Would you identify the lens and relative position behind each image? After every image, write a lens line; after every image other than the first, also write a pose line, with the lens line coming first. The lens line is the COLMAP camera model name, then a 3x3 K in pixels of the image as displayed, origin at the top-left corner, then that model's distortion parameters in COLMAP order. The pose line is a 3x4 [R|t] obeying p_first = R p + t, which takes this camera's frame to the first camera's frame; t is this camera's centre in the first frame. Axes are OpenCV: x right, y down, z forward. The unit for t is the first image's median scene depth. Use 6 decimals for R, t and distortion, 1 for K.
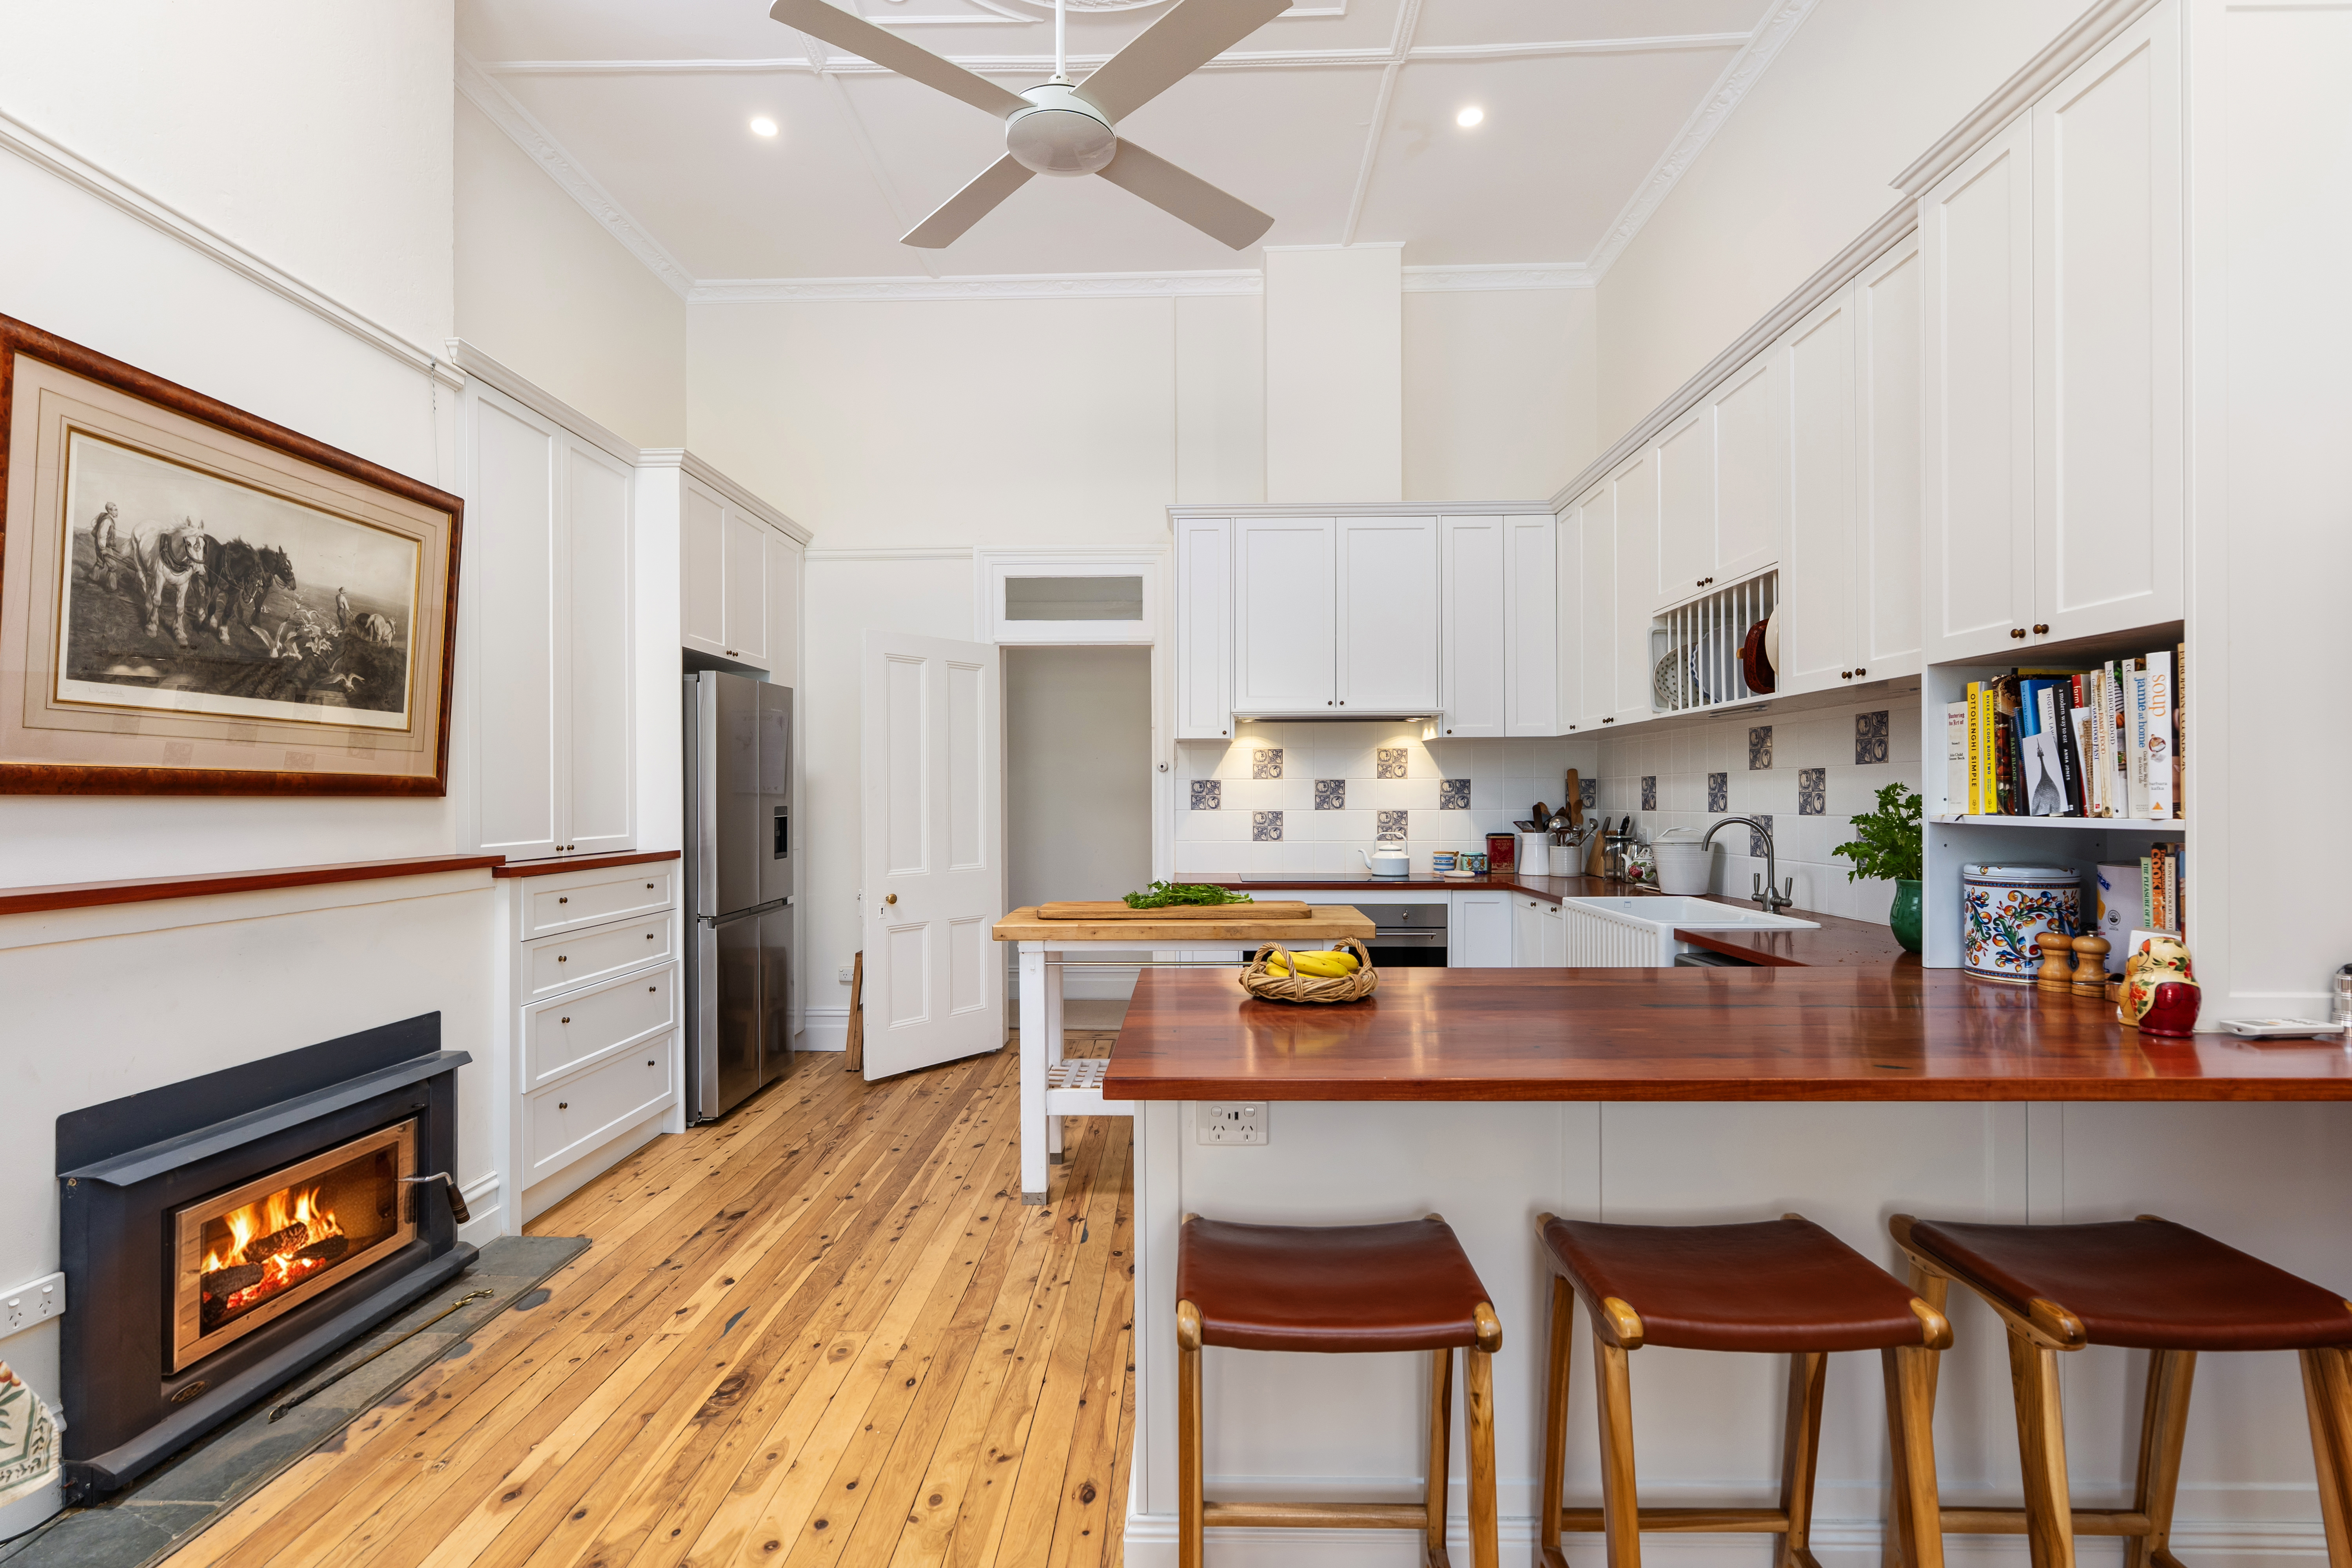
lens RADIAL K [[1085.4, 0, 1171.7], [0, 1085.4, 784.3], [0, 0, 1]] dist [-0.001761, -0.000218]
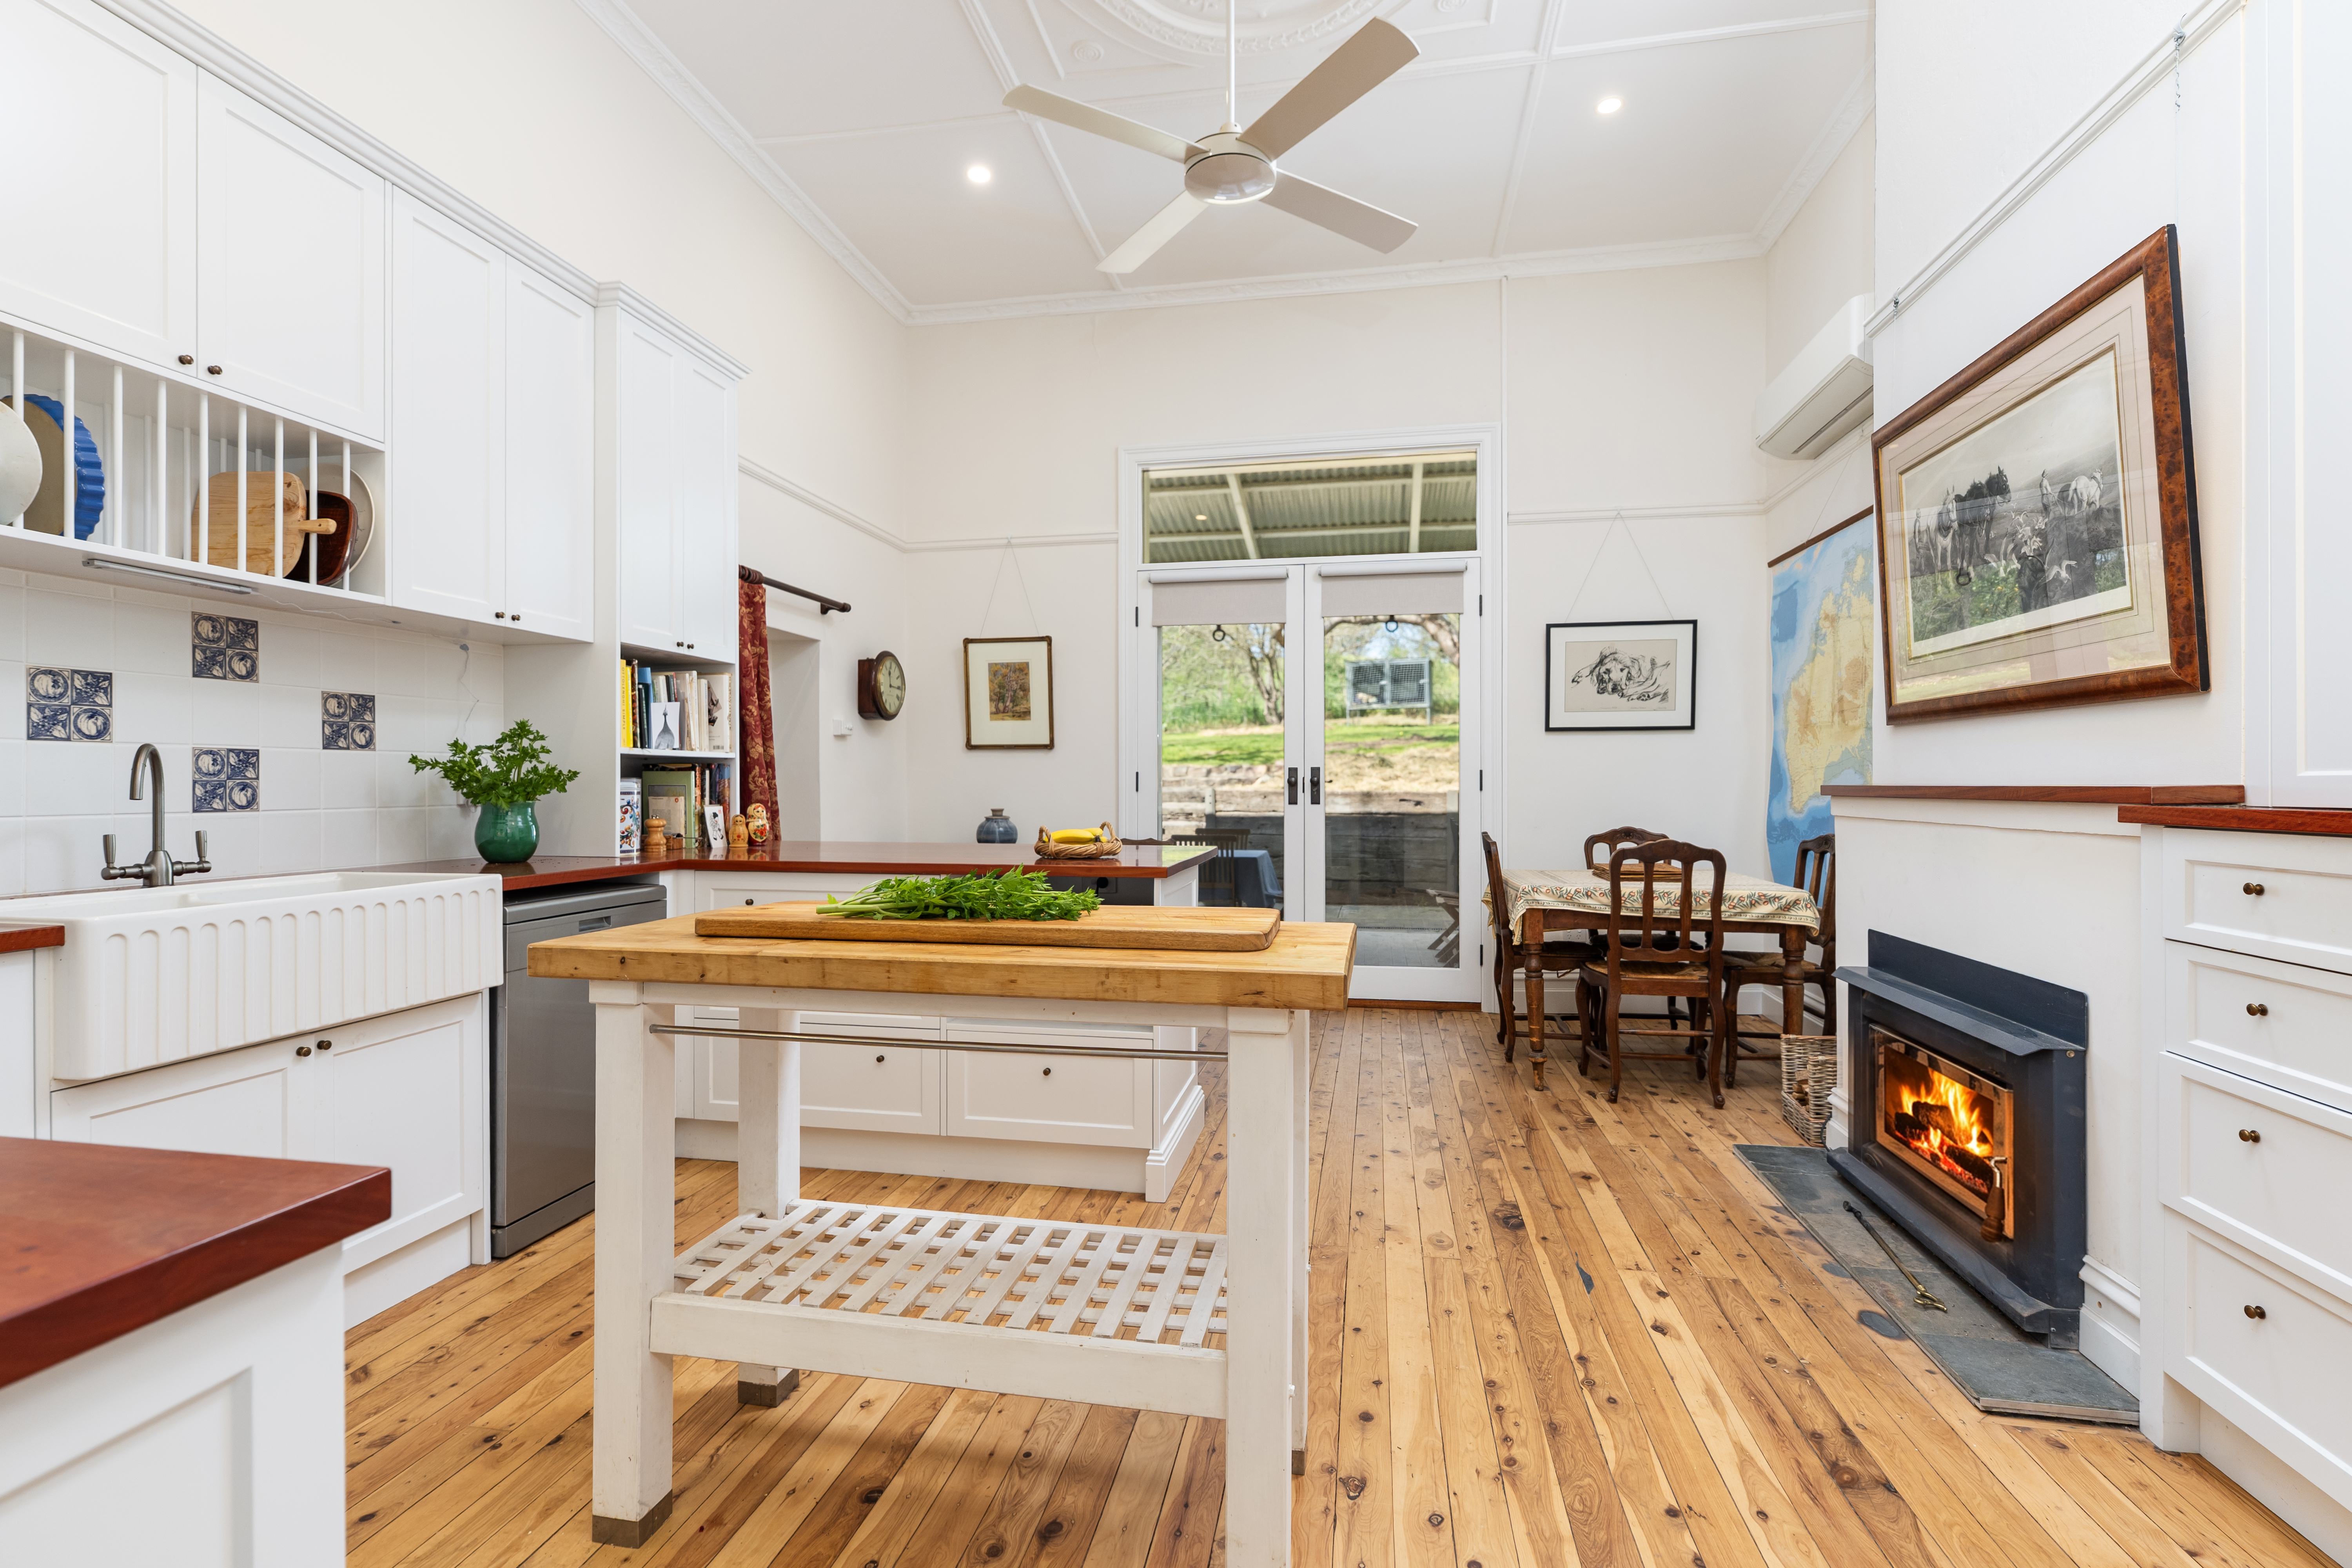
lens RADIAL K [[1085.4, 0, 1170.9], [0, 1085.4, 780.4], [0, 0, 1]] dist [-0.001761, -0.000218]
pose [[-0.987350, 0.004941, 0.158477, -0.193015], [0.002740, 0.999897, -0.014101, 0.076841], [-0.158530, -0.013488, -0.987262, 1.884659]]
